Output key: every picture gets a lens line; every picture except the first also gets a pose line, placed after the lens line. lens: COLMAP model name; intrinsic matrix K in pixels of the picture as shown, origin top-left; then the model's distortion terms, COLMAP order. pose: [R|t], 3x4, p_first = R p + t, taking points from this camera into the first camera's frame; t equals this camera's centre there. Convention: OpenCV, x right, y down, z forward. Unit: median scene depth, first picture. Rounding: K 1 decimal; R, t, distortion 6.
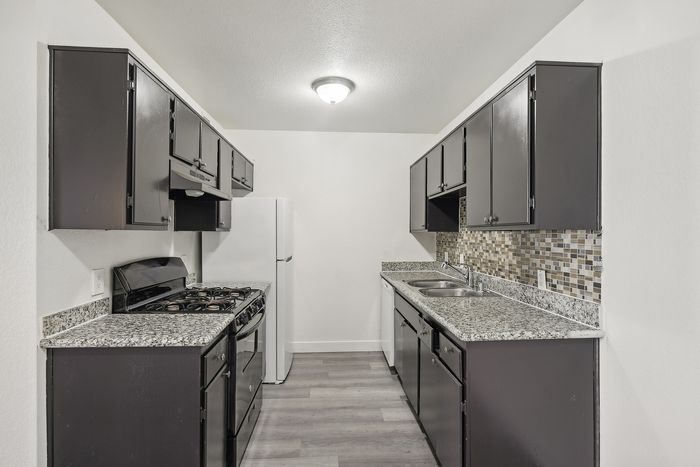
lens RADIAL K [[341.0, 0, 348.4], [0, 341.0, 235.1], [0, 0, 1]] dist [0.003236, 0.000130]
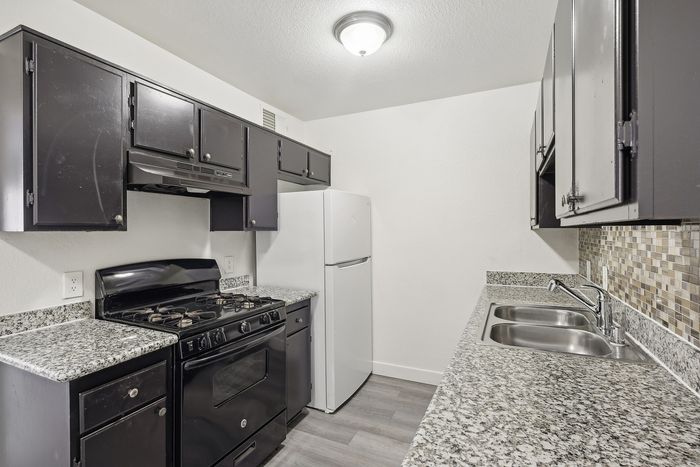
lens RADIAL K [[341.0, 0, 339.0], [0, 341.0, 236.3], [0, 0, 1]] dist [0.003236, 0.000130]
pose [[0.874844, -0.001554, -0.484402, 0.263624], [0.006103, 0.999951, 0.007814, -0.002538], [0.484366, -0.009793, 0.874811, 0.342881]]
